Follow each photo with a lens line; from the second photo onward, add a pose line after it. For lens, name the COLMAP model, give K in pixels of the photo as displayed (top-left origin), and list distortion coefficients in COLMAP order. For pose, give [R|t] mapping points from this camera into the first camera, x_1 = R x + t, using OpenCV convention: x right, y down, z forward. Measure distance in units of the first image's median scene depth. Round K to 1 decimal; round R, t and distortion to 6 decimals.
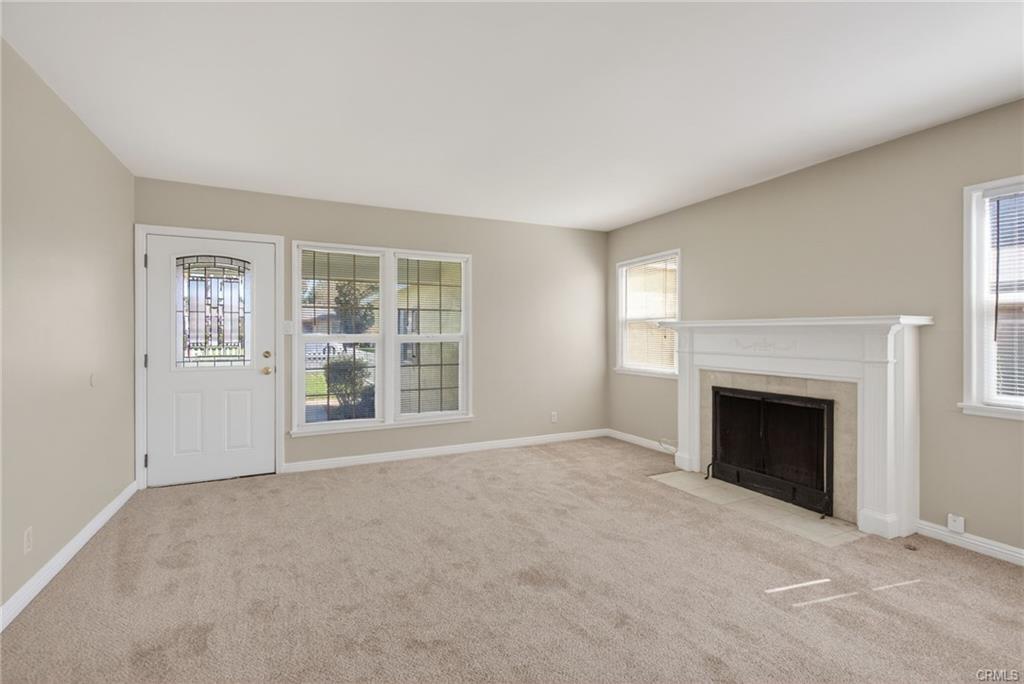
lens RADIAL K [[465.5, 0, 511.9], [0, 465.5, 338.6], [0, 0, 1]] dist [0.000510, 0.000058]
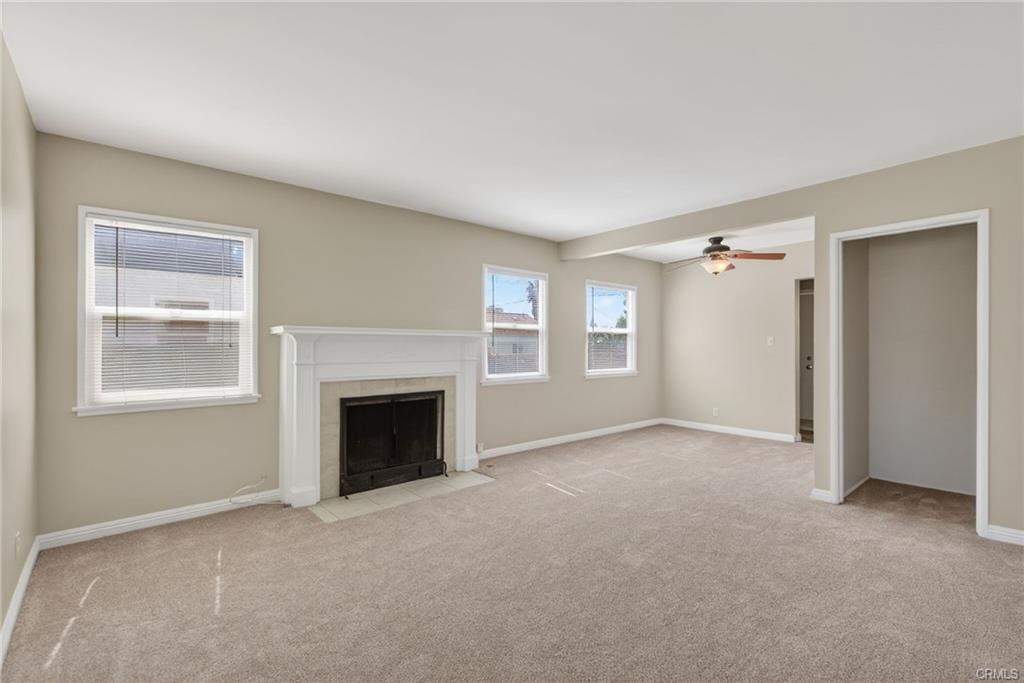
lens RADIAL K [[465.5, 0, 511.9], [0, 465.5, 338.1], [0, 0, 1]] dist [0.000510, 0.000058]
pose [[-0.264640, 0.000480, 0.964347, -0.628615], [-0.001280, 0.999999, -0.000849, -0.020640], [-0.964346, -0.001460, -0.264639, 1.033356]]
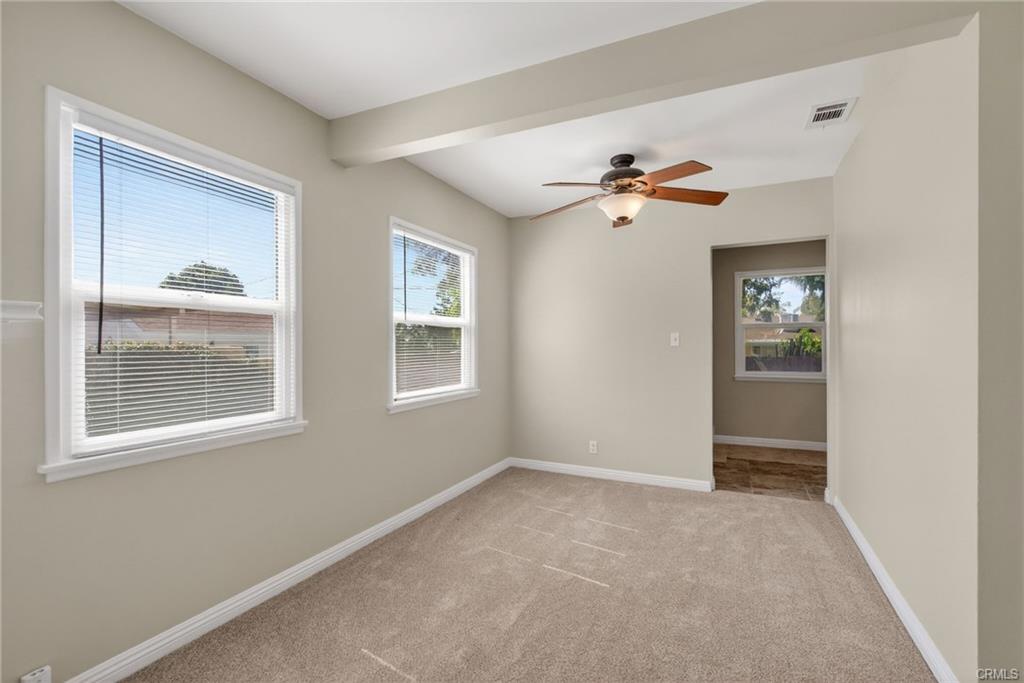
lens RADIAL K [[465.5, 0, 511.9], [0, 465.5, 338.1], [0, 0, 1]] dist [0.000510, 0.000058]
pose [[-0.626633, 0.000156, 0.779314, 0.130516], [0.001214, 0.999999, 0.000776, -0.011336], [-0.779313, 0.001433, -0.626633, 0.687550]]
